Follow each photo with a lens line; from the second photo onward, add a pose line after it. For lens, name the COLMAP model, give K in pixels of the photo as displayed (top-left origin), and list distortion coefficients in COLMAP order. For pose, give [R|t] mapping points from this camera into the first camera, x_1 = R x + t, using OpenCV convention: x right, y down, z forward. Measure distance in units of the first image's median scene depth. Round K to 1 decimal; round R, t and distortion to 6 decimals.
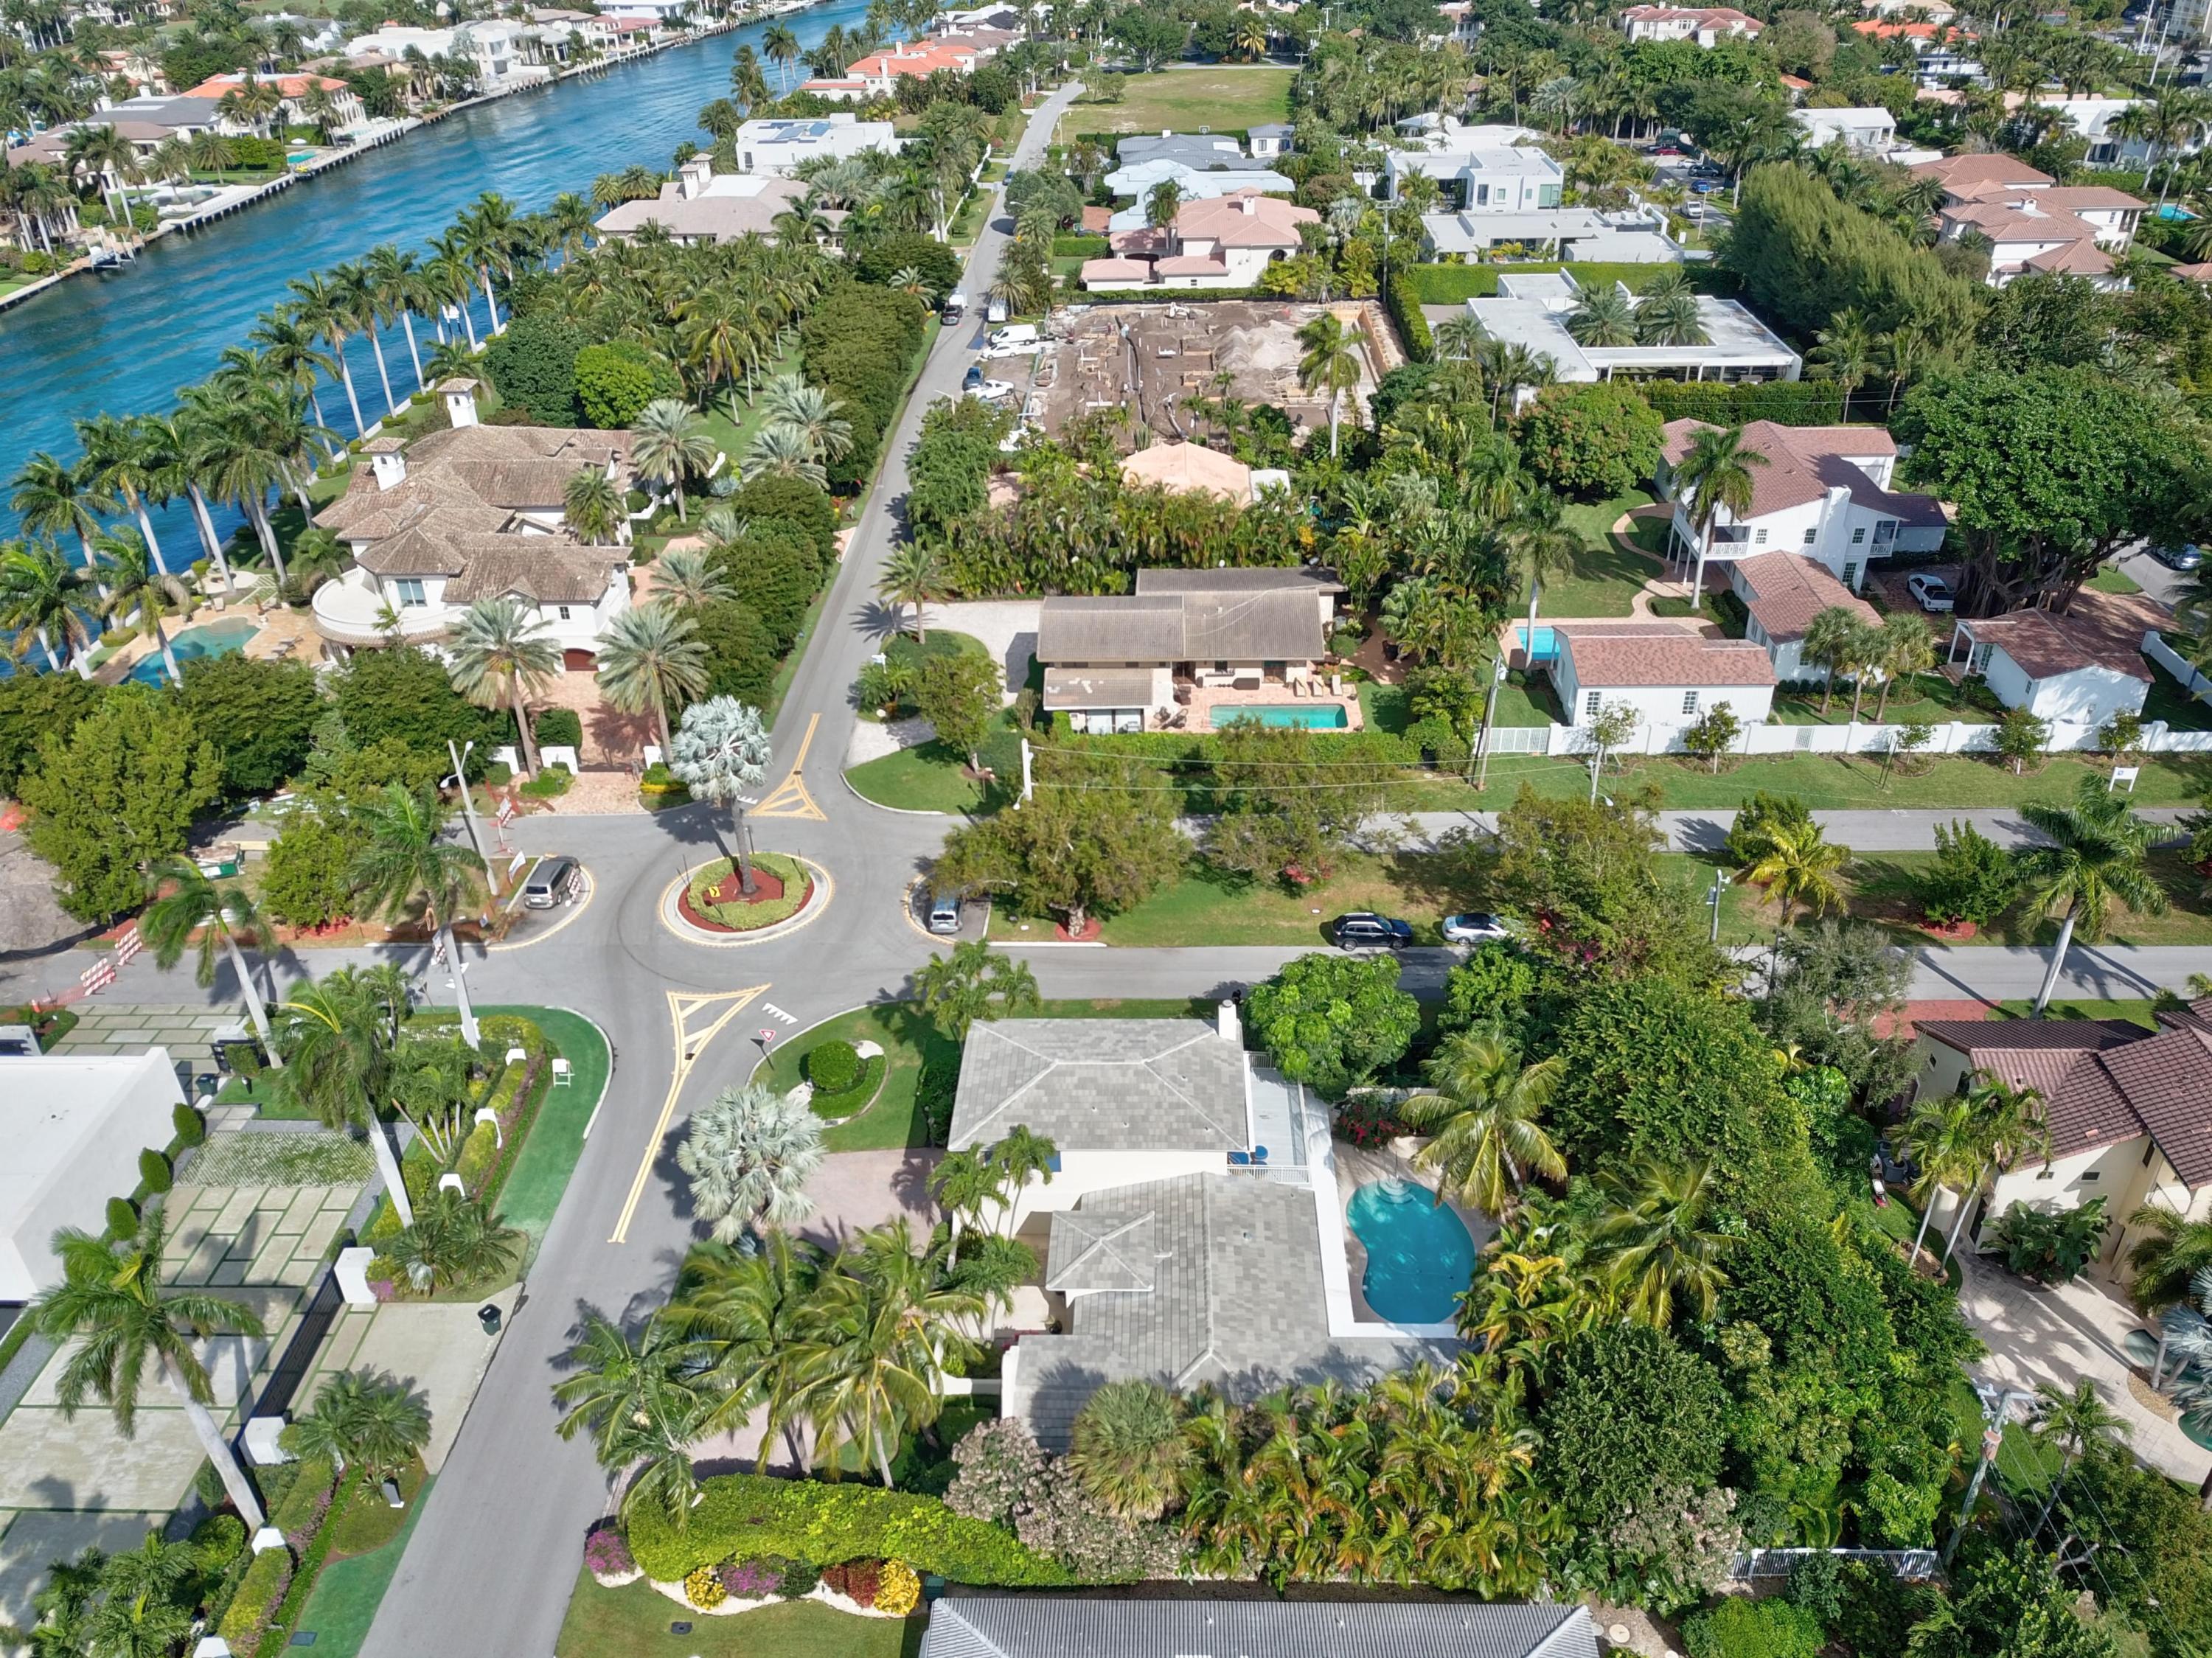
lens RADIAL K [[1694.3, 0, 1120.8], [0, 1694.3, 834.1], [0, 0, 1]] dist [0.006152, 0.009280]
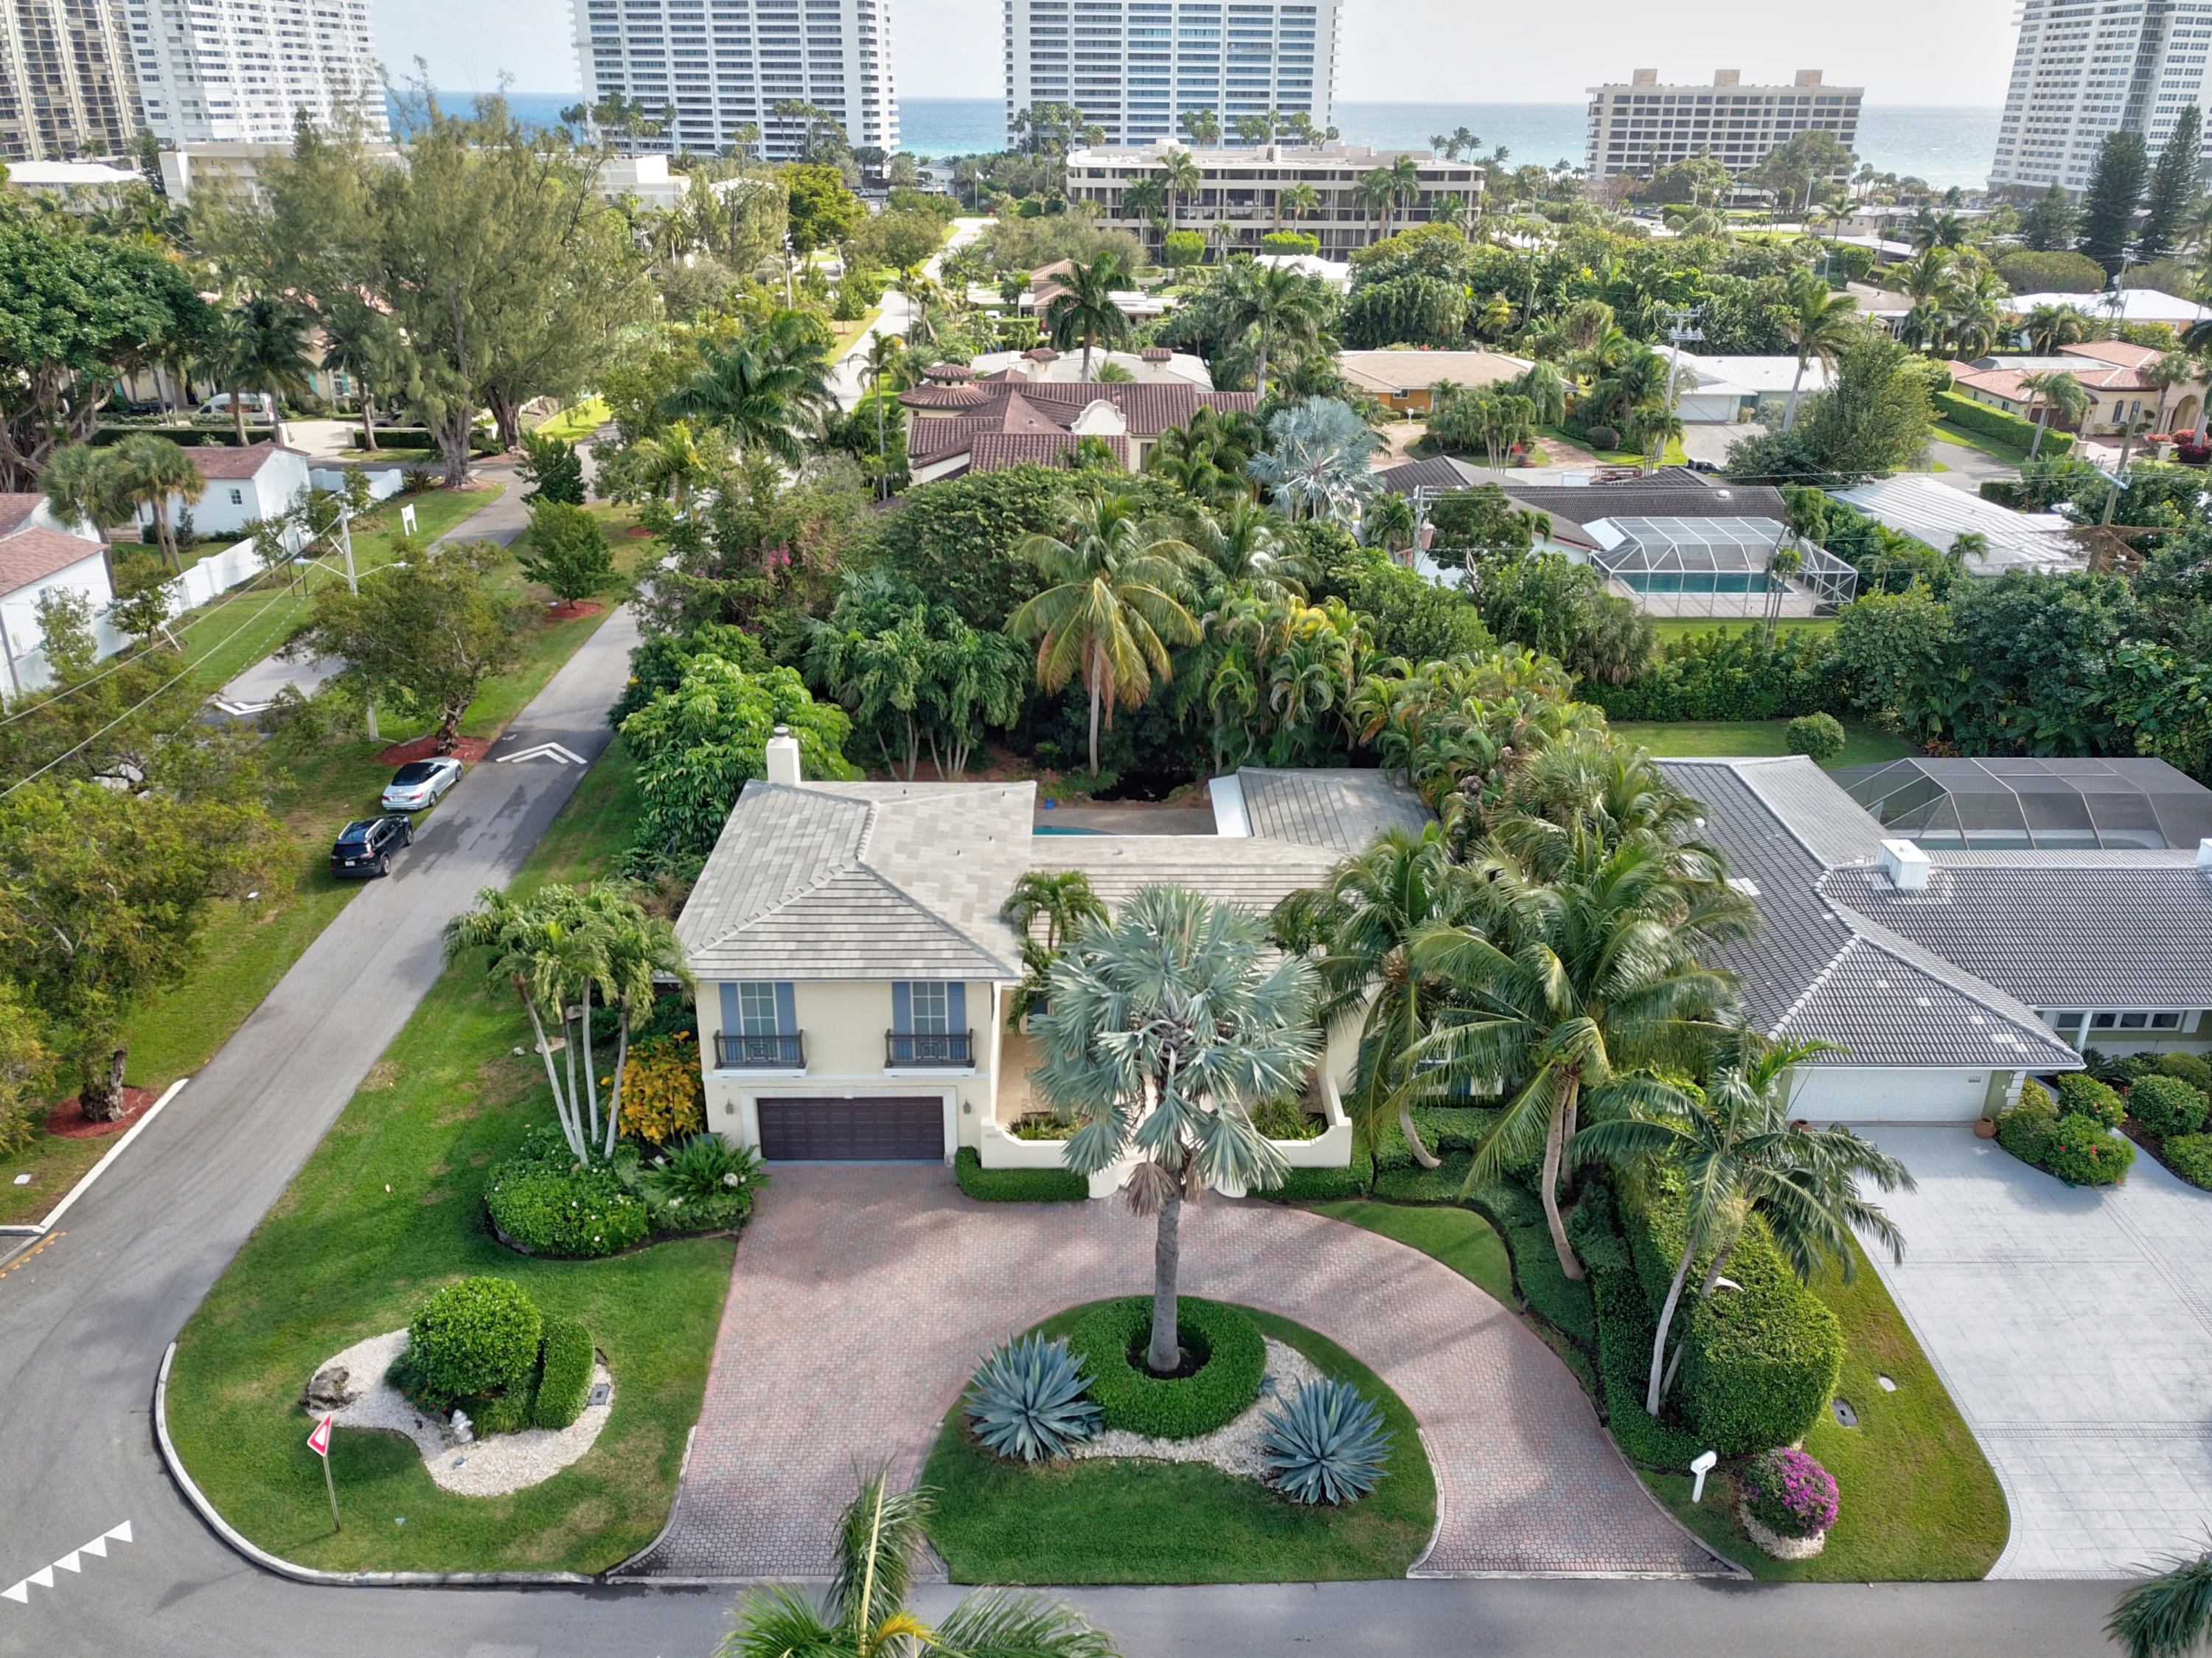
lens RADIAL K [[1694.7, 0, 1120.8], [0, 1694.7, 834.1], [0, 0, 1]] dist [0.006152, 0.009280]
pose [[-0.042001, -0.384093, 0.922339, -0.327275], [0.513172, 0.783786, 0.349763, -0.017484], [-0.857257, 0.488009, 0.164186, 0.460839]]
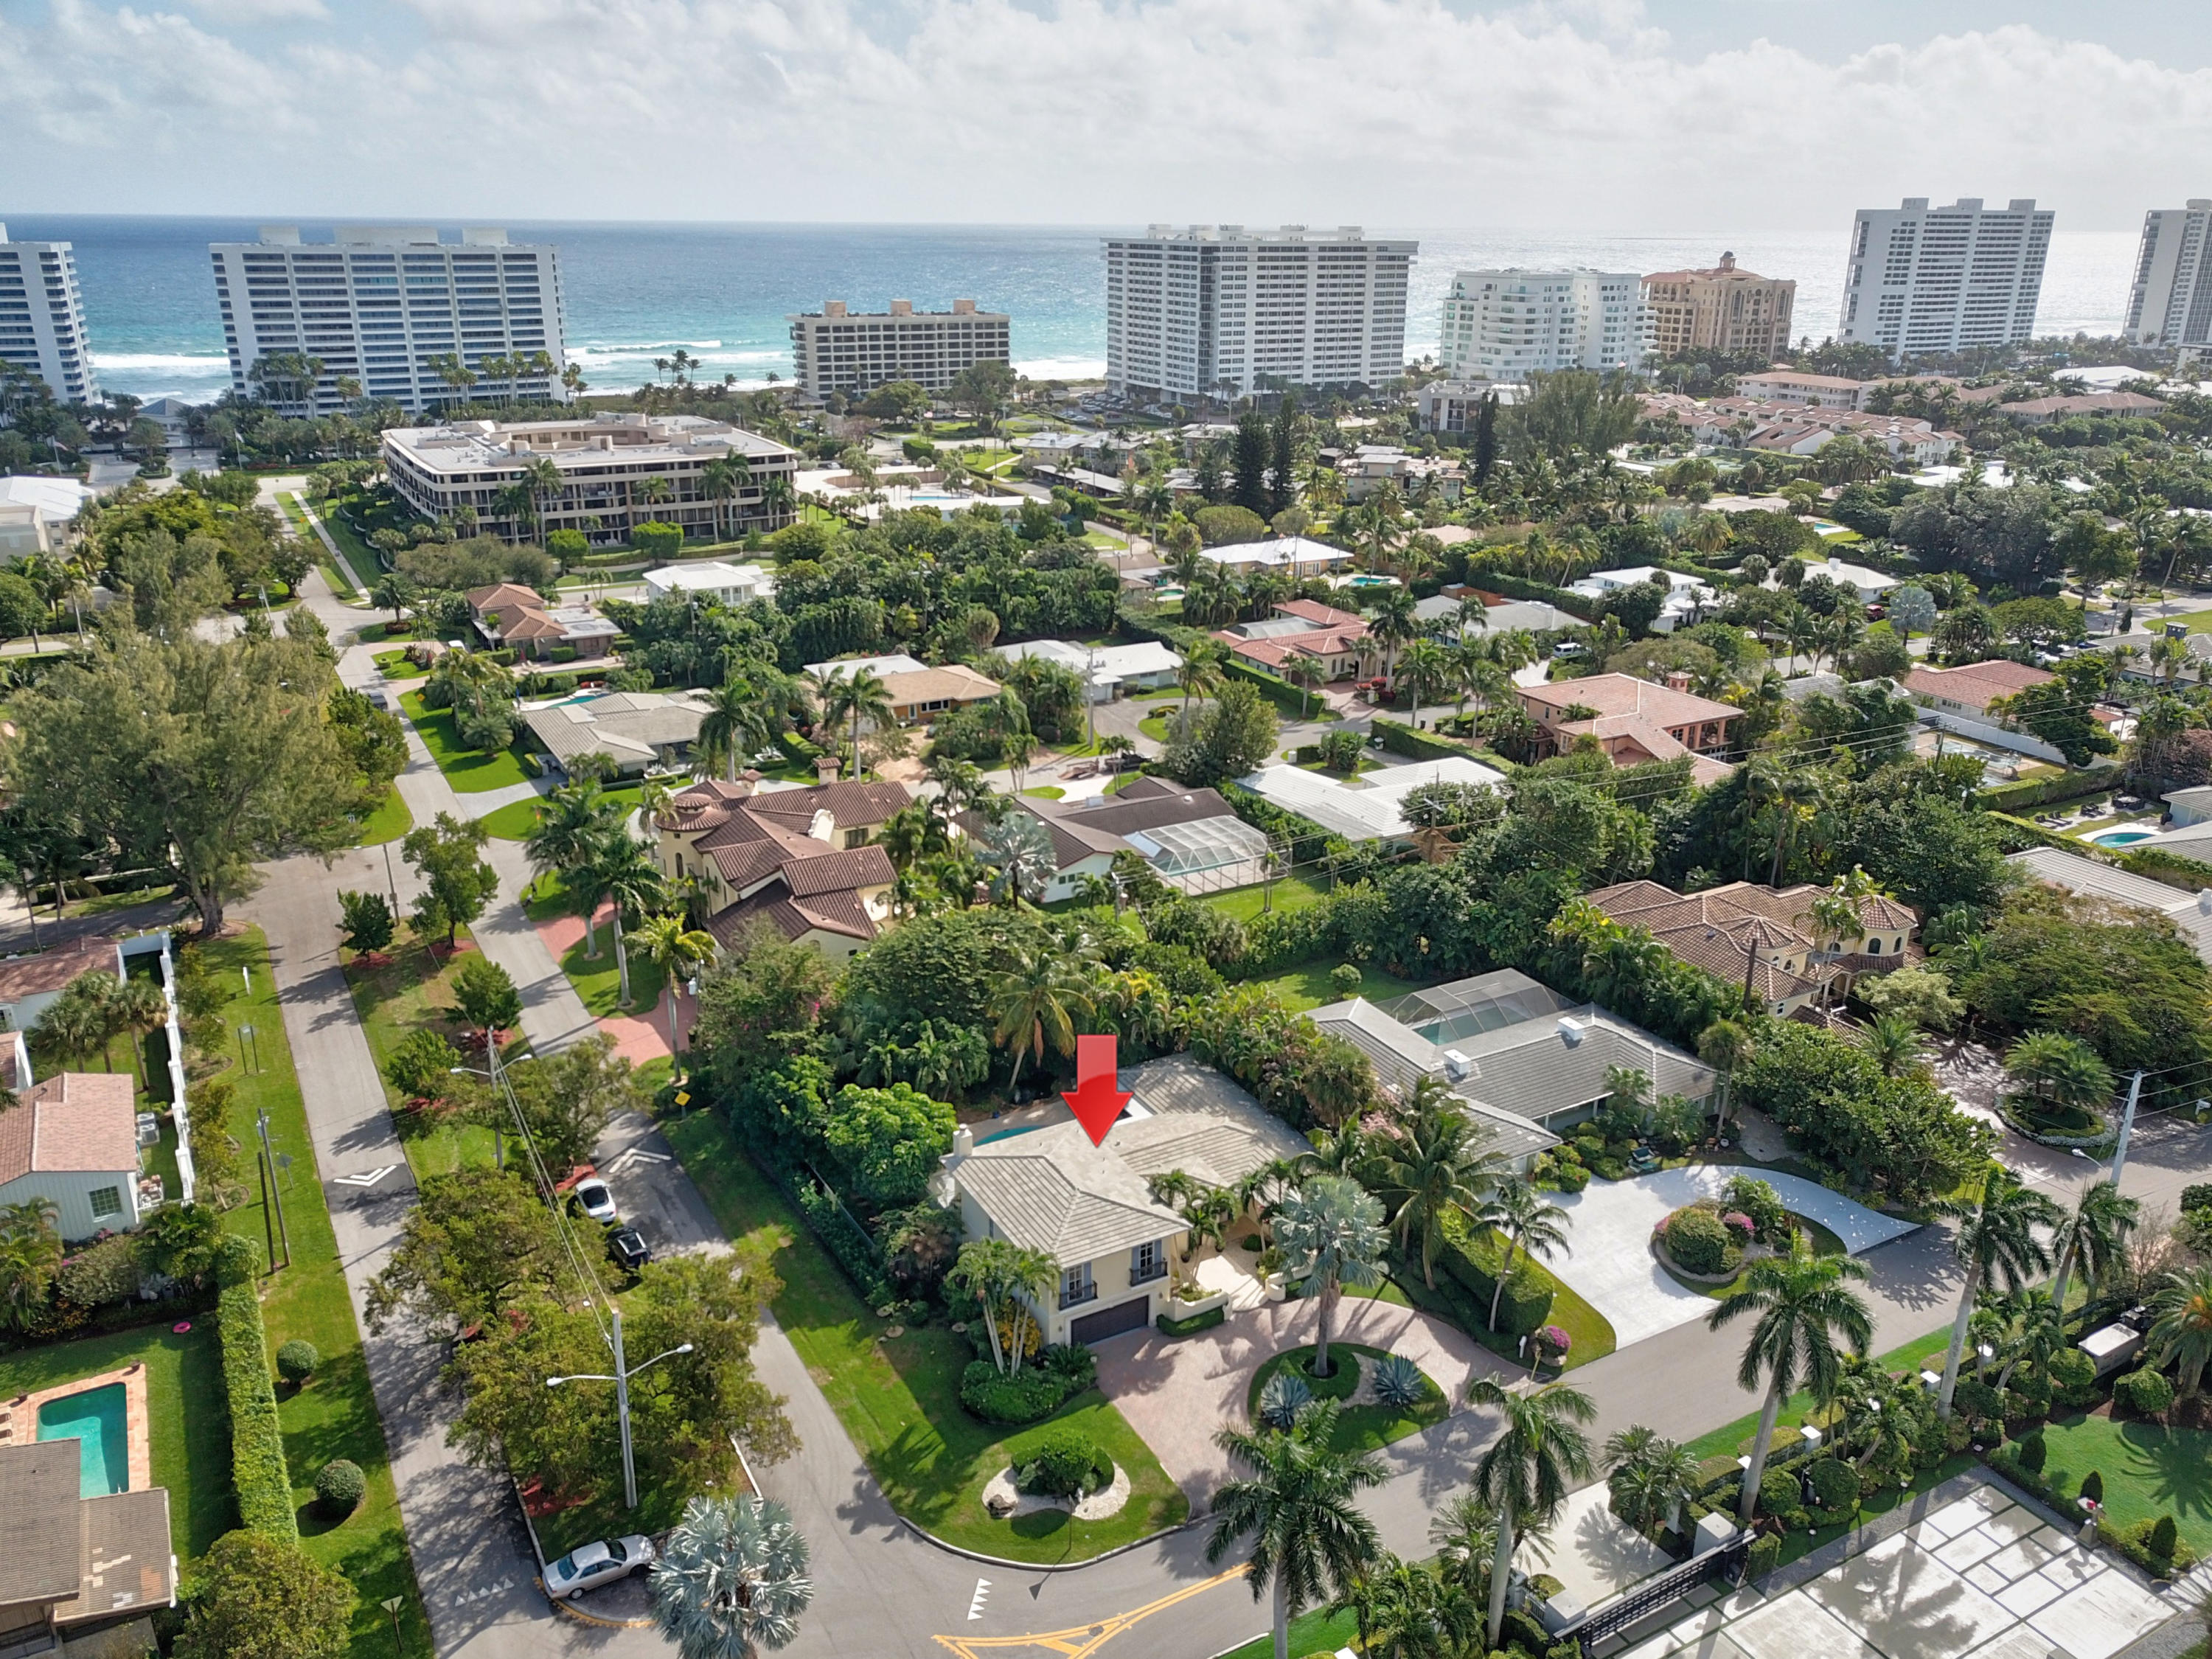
lens RADIAL K [[1694.4, 0, 1120.8], [0, 1694.4, 834.6], [0, 0, 1]] dist [0.006152, 0.009280]
pose [[-0.512957, -0.281123, 0.811076, -0.535101], [0.447867, 0.718415, 0.532255, -0.375218], [-0.732318, 0.636278, -0.242610, 0.622268]]
